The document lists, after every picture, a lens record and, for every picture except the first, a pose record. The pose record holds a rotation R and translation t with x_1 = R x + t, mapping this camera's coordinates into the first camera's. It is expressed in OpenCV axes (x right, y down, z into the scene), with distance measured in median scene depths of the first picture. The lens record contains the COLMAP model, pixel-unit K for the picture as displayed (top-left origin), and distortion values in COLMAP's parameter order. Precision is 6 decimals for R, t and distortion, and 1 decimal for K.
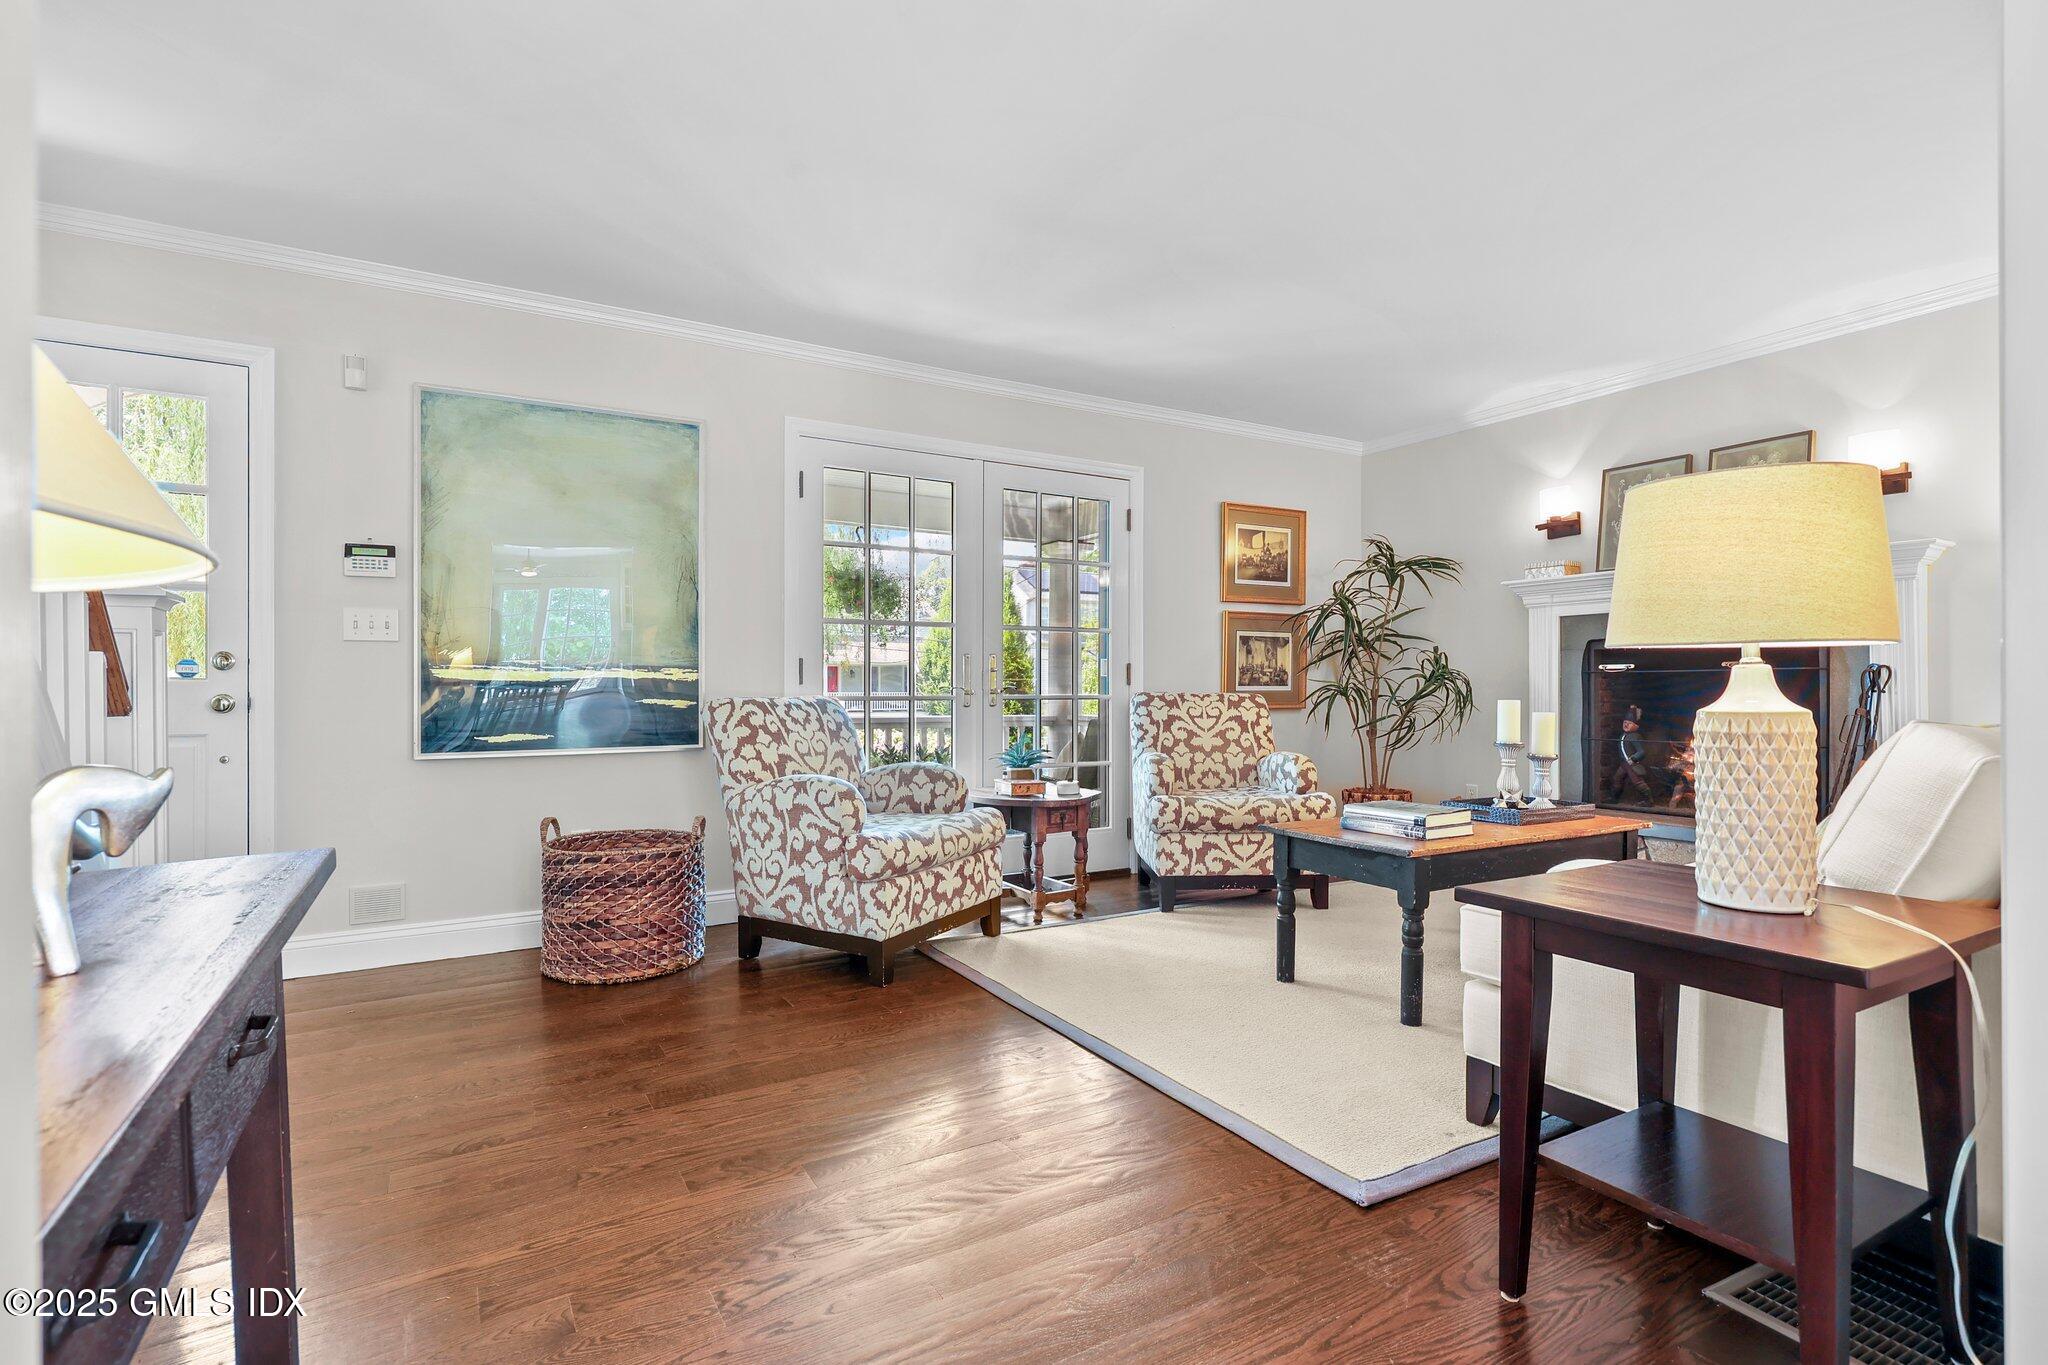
lens RADIAL K [[986.3, 0, 1025.9], [0, 986.3, 691.1], [0, 0, 1]] dist [0.003336, 0.001014]
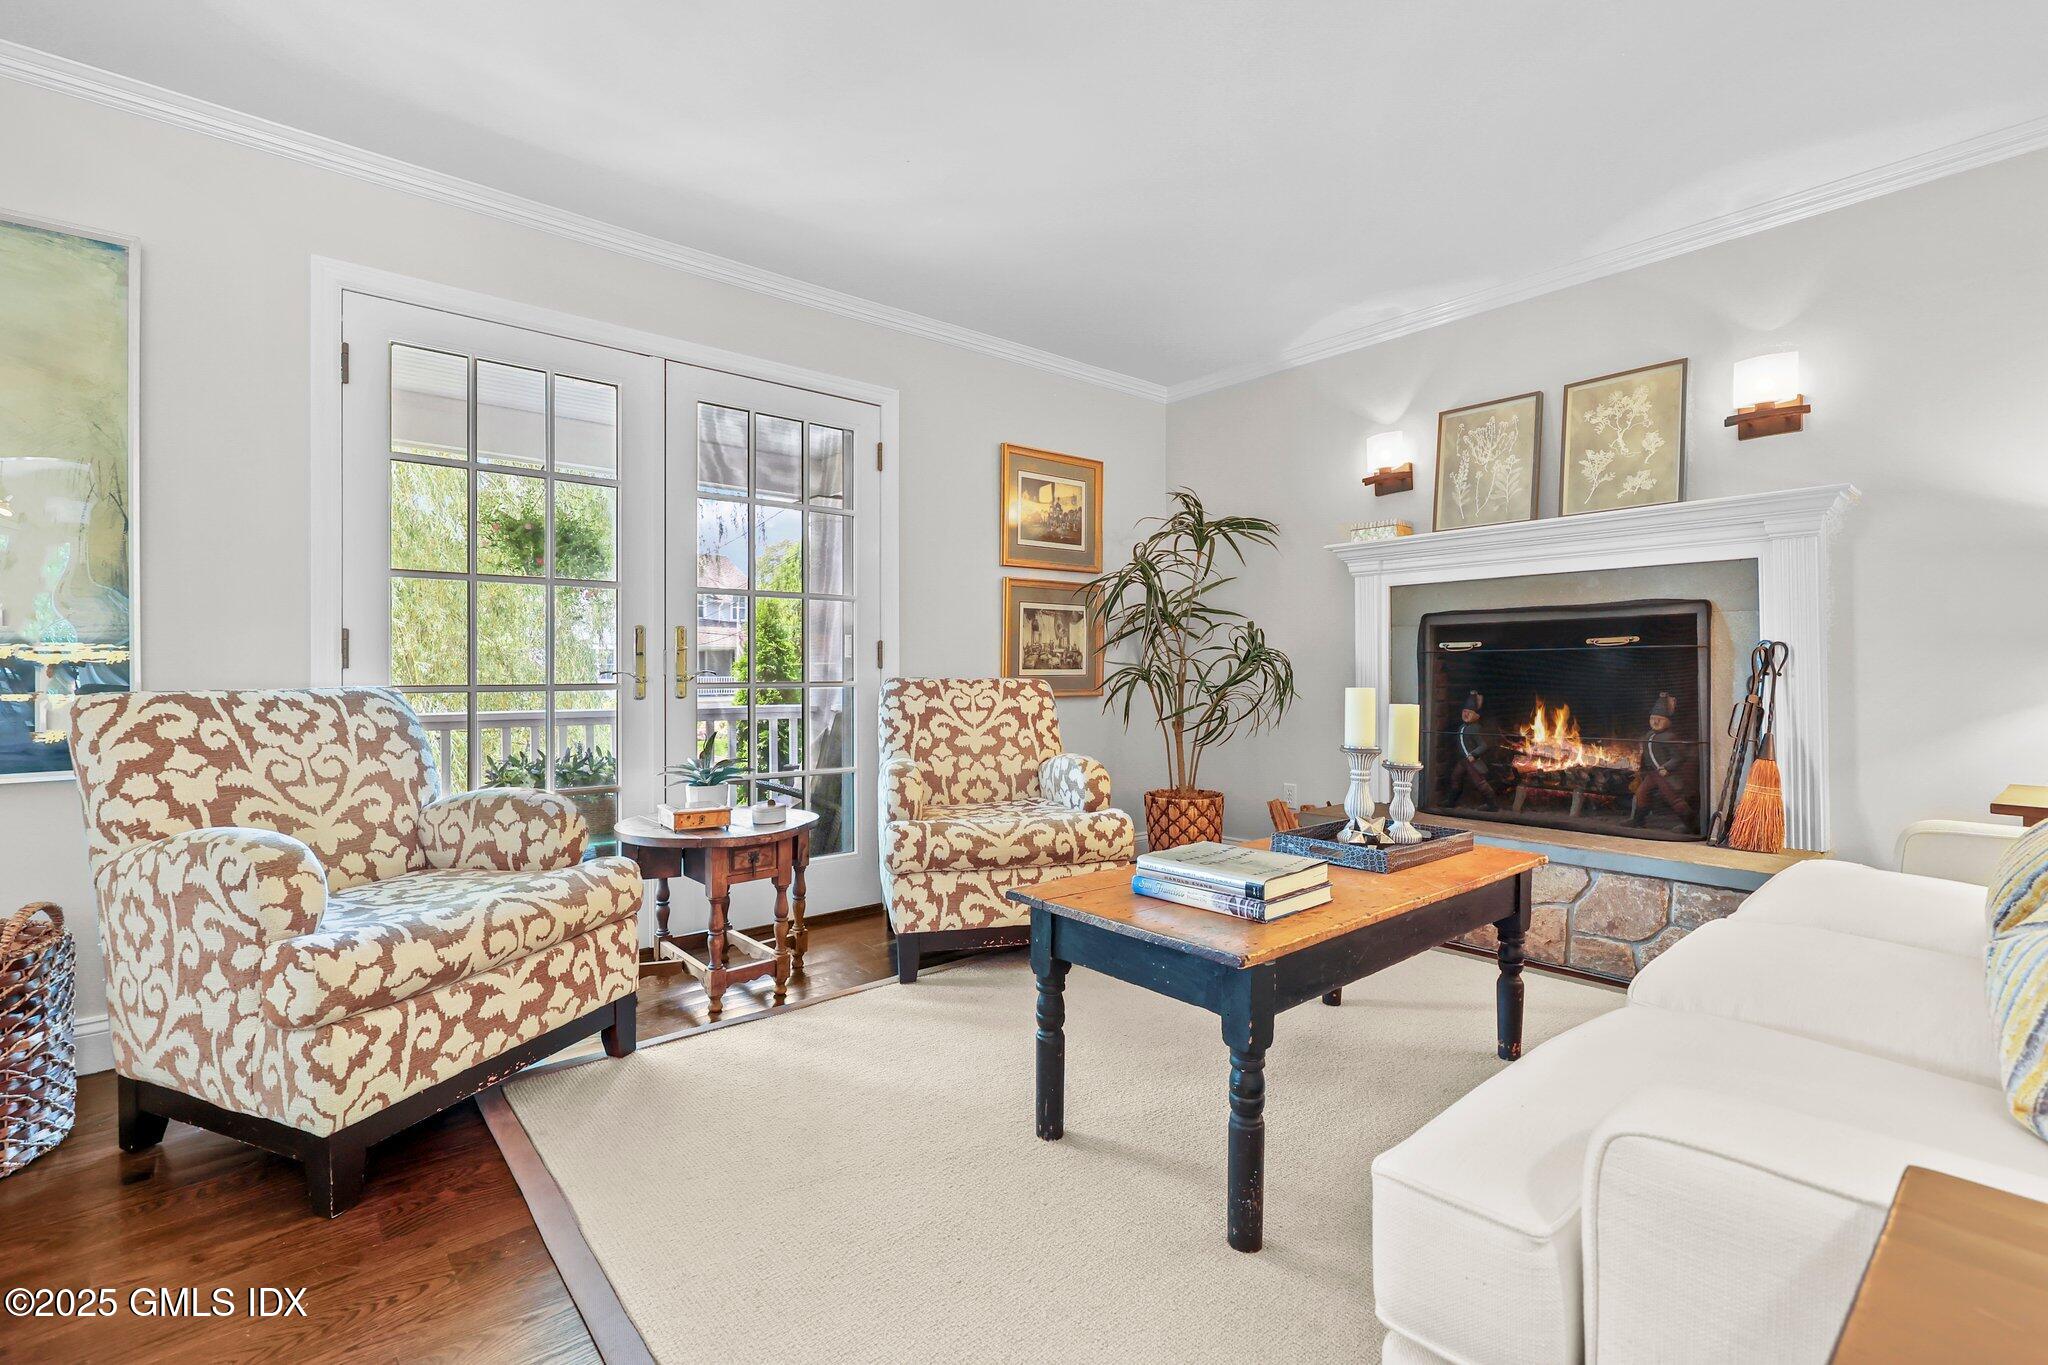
lens RADIAL K [[905.6, 0, 1025.9], [0, 905.6, 674.6], [0, 0, 1]] dist [0.012023, -0.000411]
pose [[0.985349, -0.003473, 0.170517, 0.120201], [0.003401, 0.999994, 0.000713, -0.001768], [-0.170519, -0.000123, 0.985354, 0.344257]]
